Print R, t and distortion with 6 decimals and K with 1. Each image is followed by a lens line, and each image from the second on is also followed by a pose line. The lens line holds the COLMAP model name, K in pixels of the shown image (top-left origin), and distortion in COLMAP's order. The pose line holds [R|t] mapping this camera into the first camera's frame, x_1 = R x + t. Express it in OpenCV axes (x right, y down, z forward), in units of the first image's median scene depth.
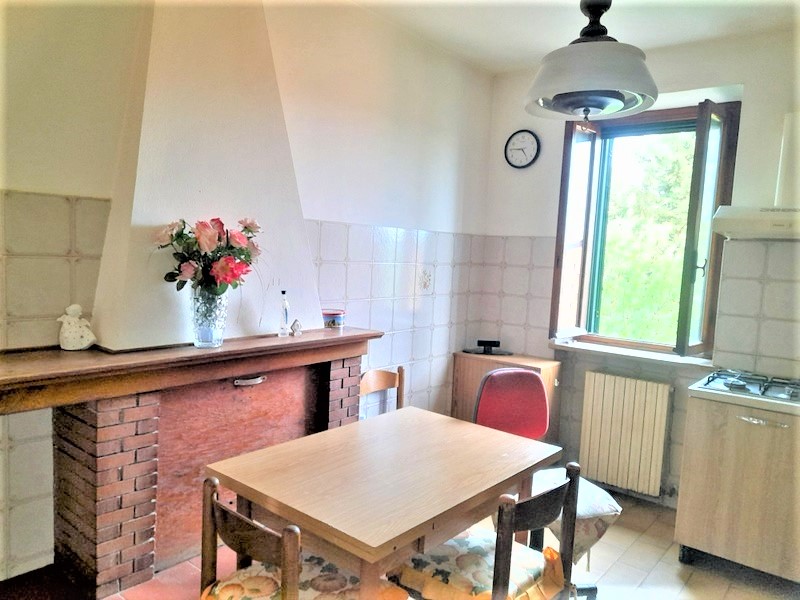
lens RADIAL K [[577.0, 0, 393.2], [0, 577.0, 295.8], [0, 0, 1]] dist [0.098948, -0.092082]
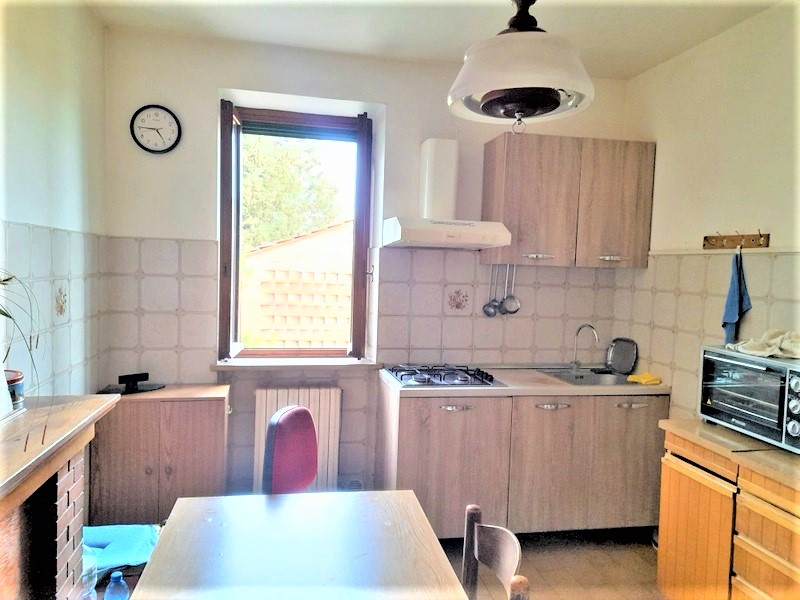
lens RADIAL K [[582.4, 0, 390.9], [0, 582.4, 295.9], [0, 0, 1]] dist [0.101171, -0.097103]
pose [[0.645893, -0.063157, 0.760811, -0.205579], [0.057507, 0.997766, 0.034006, -0.032973], [-0.761259, 0.021788, 0.648082, 0.234757]]
